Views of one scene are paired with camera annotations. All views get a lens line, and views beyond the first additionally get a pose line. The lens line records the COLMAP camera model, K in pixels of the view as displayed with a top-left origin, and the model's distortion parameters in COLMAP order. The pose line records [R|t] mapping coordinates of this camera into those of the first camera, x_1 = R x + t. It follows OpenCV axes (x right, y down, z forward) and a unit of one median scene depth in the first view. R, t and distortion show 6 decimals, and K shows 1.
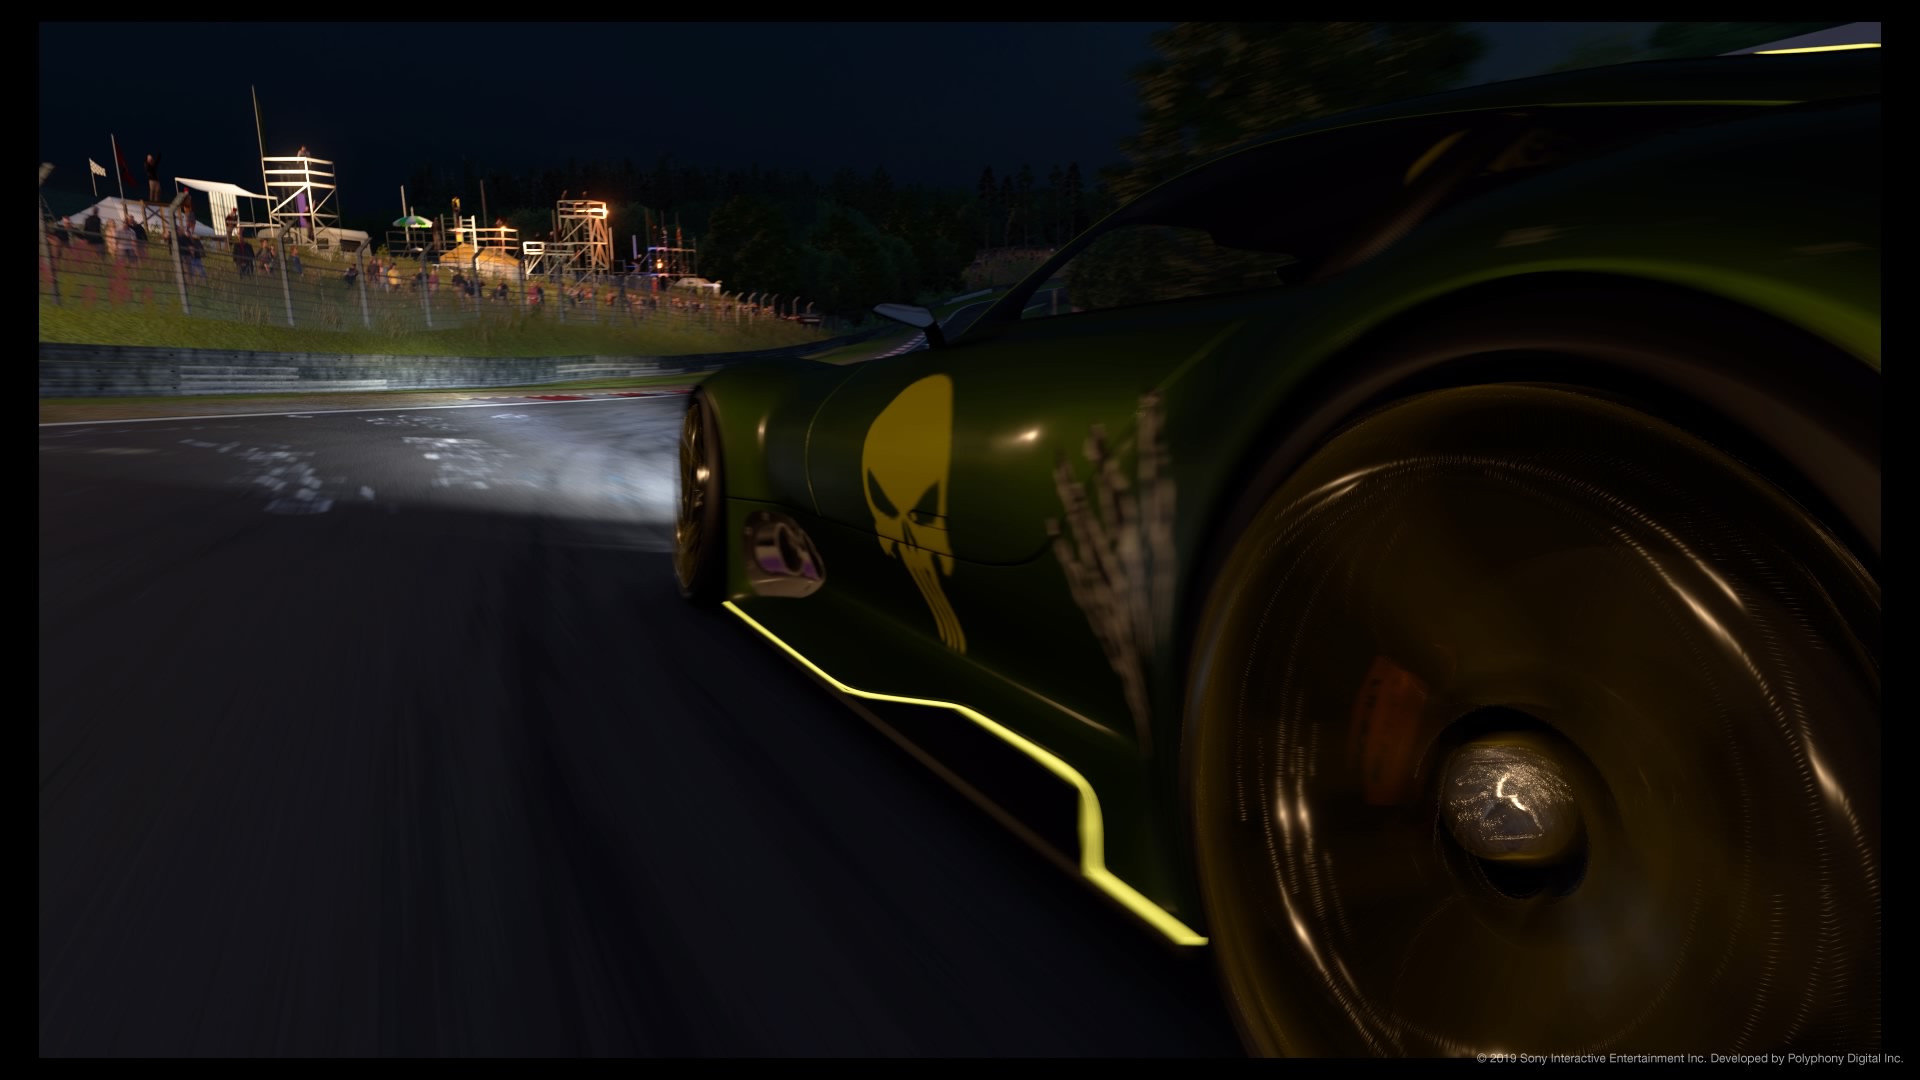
lens RADIAL K [[1110.8, 0, 960.0], [0, 1110.8, 540.0], [0, 0, 1]] dist [-0.001186, 0.000703]
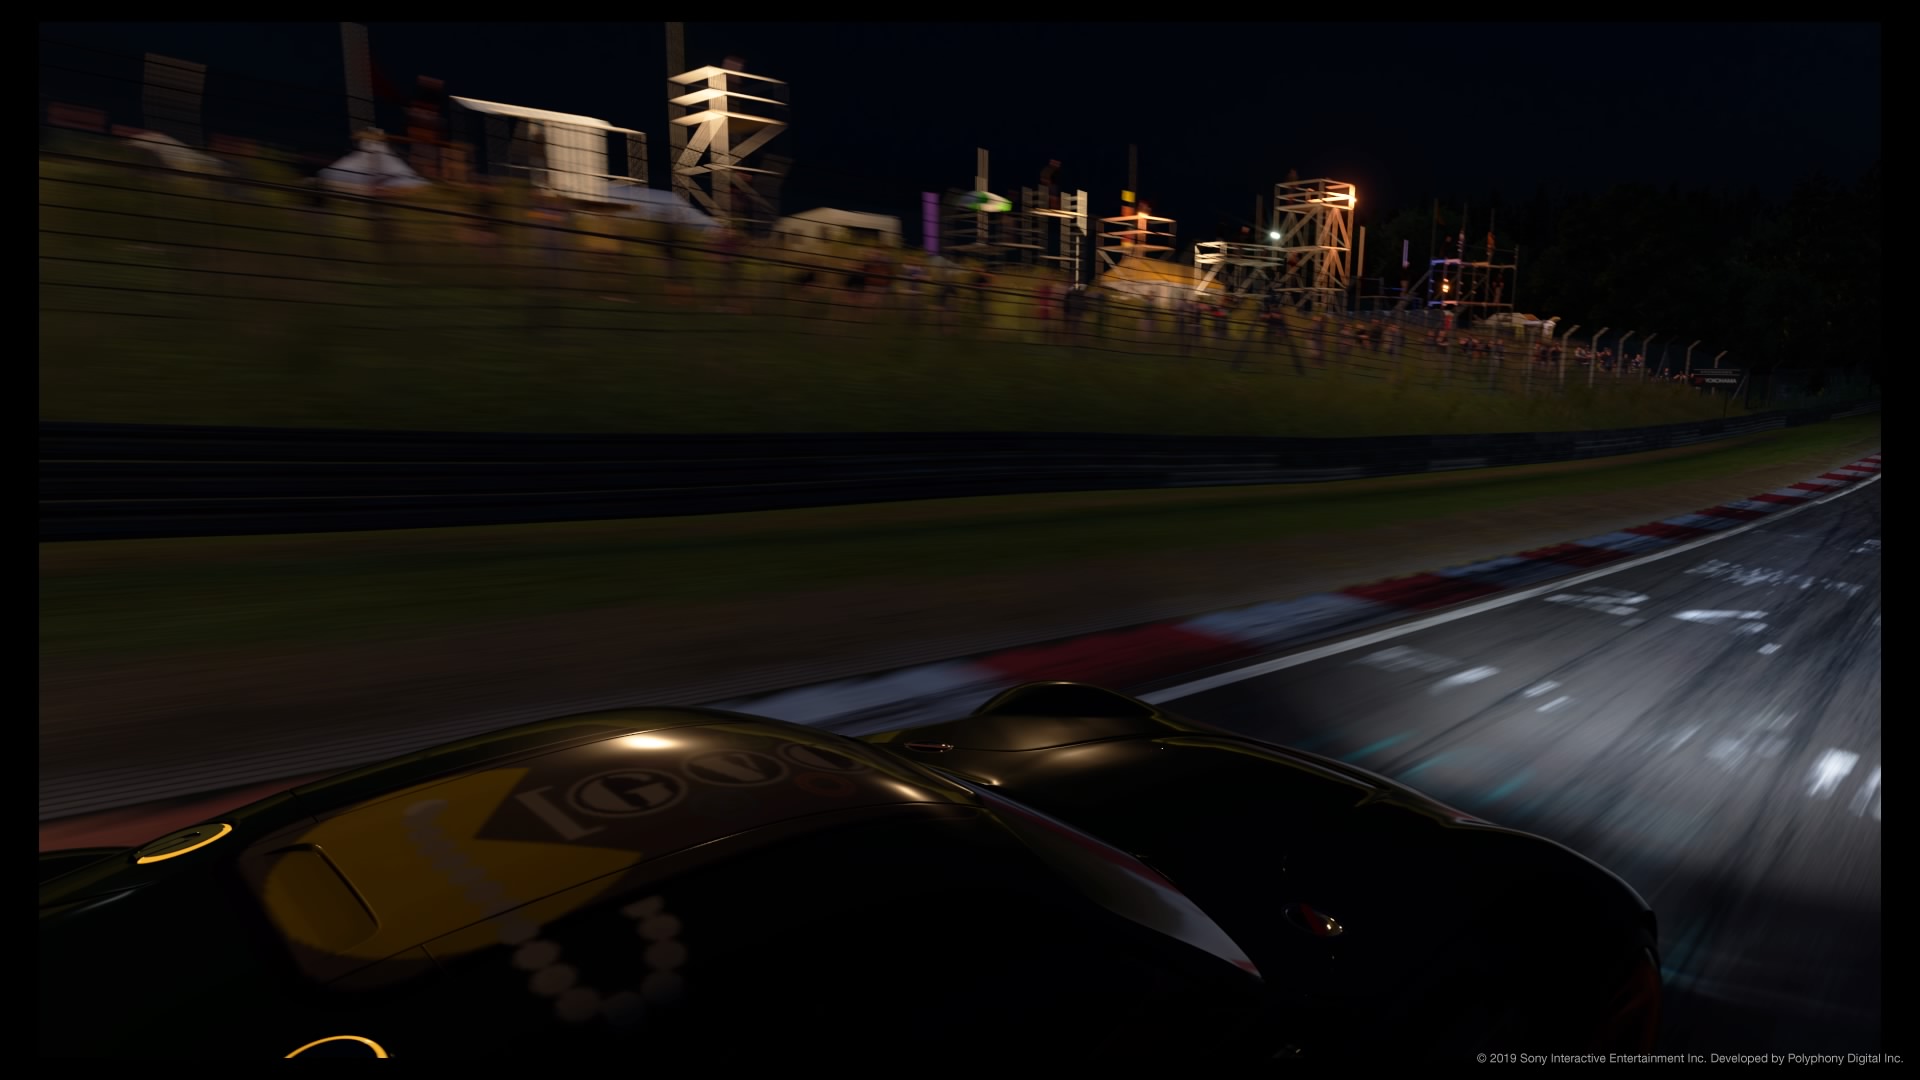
lens RADIAL K [[1141.8, 0, 960.0], [0, 1141.8, 540.0], [0, 0, 1]] dist [0.000073, -0.000364]
pose [[0.753828, 0.111662, -0.647515, -0.063941], [-0.149716, 0.988722, -0.003796, -0.092797], [0.639788, 0.099804, 0.762044, 0.513119]]
